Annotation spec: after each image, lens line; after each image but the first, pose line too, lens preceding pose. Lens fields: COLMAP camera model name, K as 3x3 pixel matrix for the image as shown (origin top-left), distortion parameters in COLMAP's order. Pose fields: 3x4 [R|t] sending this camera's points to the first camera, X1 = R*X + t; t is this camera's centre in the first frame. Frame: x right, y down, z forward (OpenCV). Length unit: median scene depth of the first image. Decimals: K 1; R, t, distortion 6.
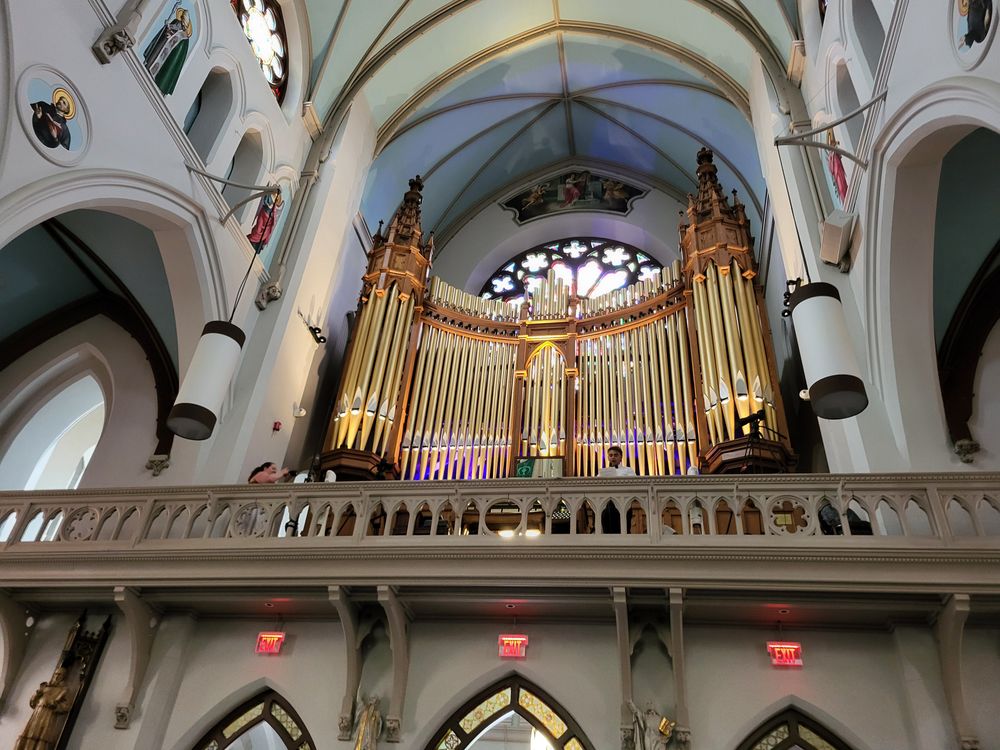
lens RADIAL K [[729.8, 0, 500.0], [0, 729.8, 375.0], [0, 0, 1]] dist [0.008819, 0.000943]
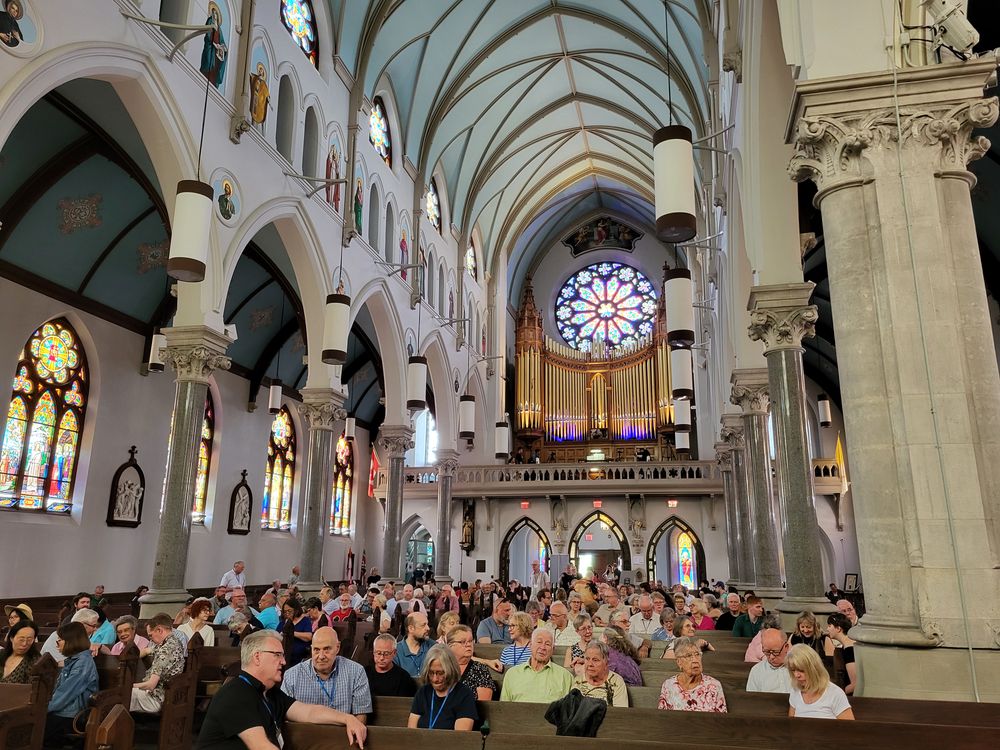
lens RADIAL K [[764.6, 0, 500.0], [0, 764.6, 375.0], [0, 0, 1]] dist [-0.003000, -0.000308]
pose [[0.996072, -0.079614, -0.038770, -0.114668], [0.088530, 0.905061, 0.415966, -0.787311], [0.001973, -0.417764, 0.908553, -0.931344]]
